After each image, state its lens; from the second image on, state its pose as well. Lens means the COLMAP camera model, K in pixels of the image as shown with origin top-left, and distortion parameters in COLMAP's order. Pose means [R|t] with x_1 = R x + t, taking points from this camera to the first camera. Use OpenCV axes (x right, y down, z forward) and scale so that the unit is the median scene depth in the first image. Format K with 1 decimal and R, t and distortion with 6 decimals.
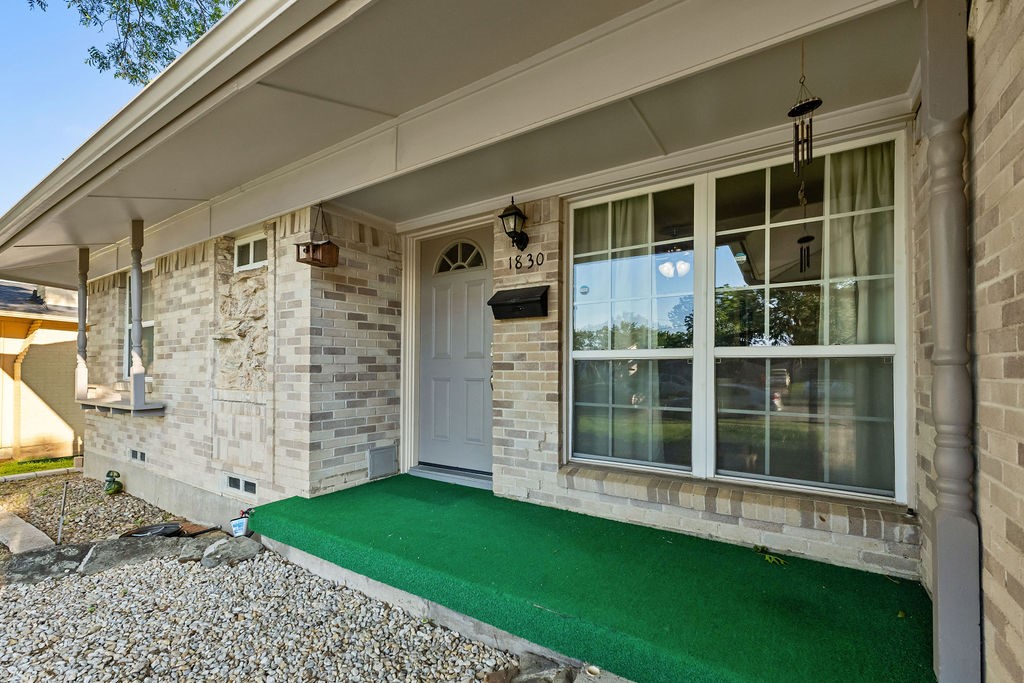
lens RADIAL K [[443.9, 0, 510.0], [0, 443.9, 368.2], [0, 0, 1]] dist [-0.000105, -0.000084]
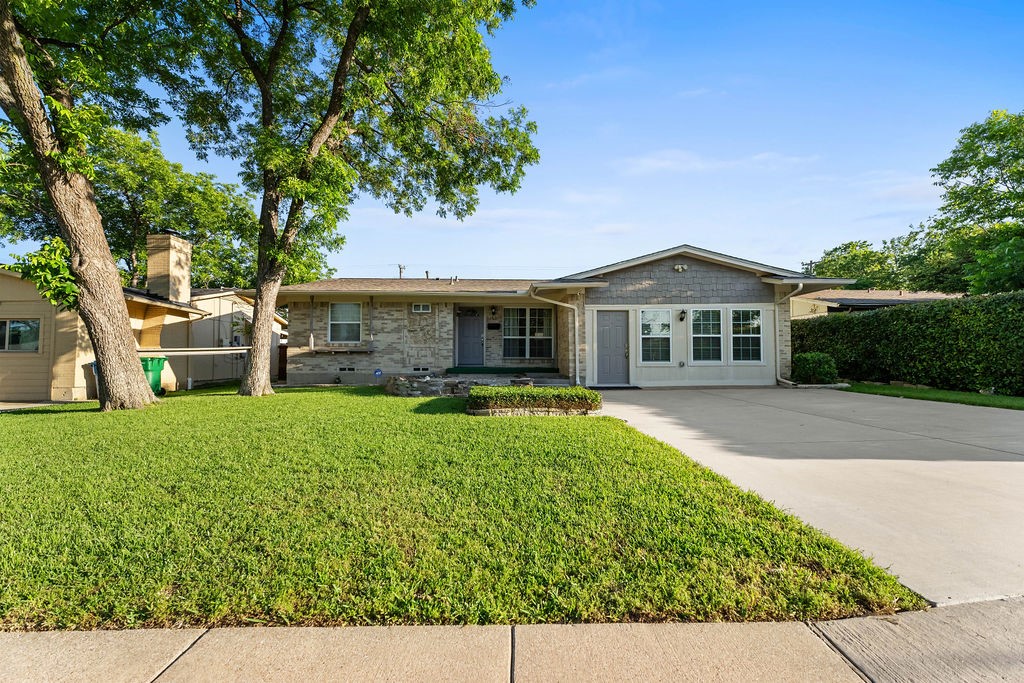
lens RADIAL K [[441.5, 0, 511.9], [0, 441.5, 344.0], [0, 0, 1]] dist [0.010137, 0.000010]
pose [[0.816325, 0.017649, 0.577323, -2.534733], [-0.003808, 0.999676, -0.025175, 0.163857], [-0.577580, 0.018352, 0.816128, -2.982771]]
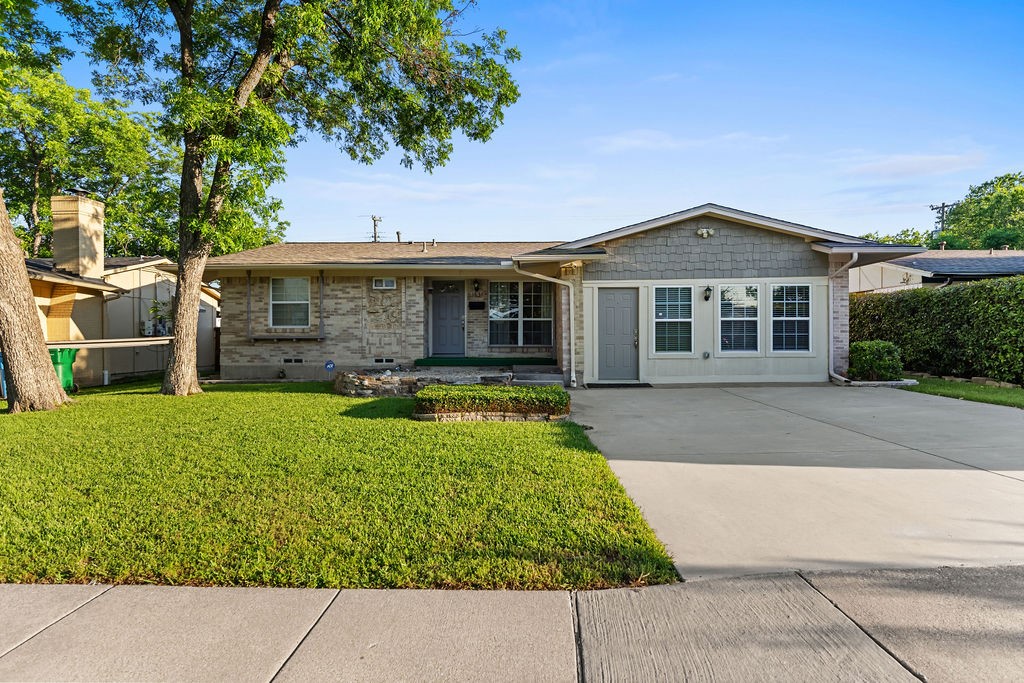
lens RADIAL K [[620.5, 0, 512.2], [0, 620.5, 340.5], [0, 0, 1]] dist [0.000883, -0.001108]
pose [[0.844552, -0.006705, 0.535431, -2.505963], [-0.000963, 0.999901, 0.014040, 0.077665], [-0.535472, -0.012373, 0.844462, -3.568148]]
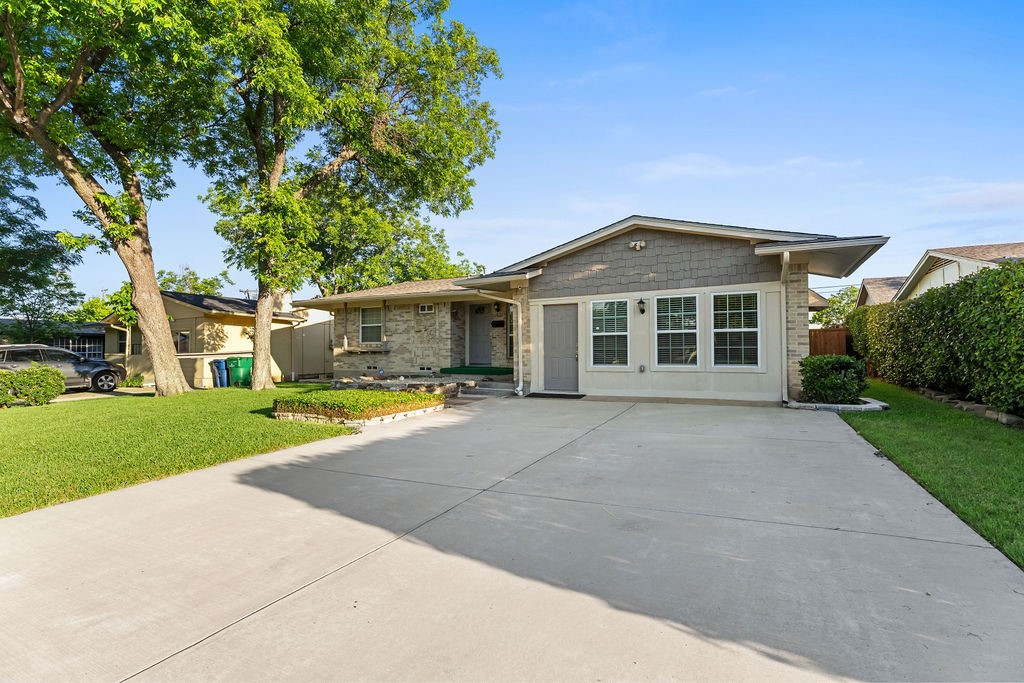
lens RADIAL K [[484.8, 0, 508.4], [0, 484.8, 344.6], [0, 0, 1]] dist [-0.002240, -0.000217]
pose [[0.995591, -0.004469, 0.093689, -0.327952], [0.004657, 0.999988, -0.001791, 0.074427], [-0.093680, 0.002219, 0.995600, -3.872360]]
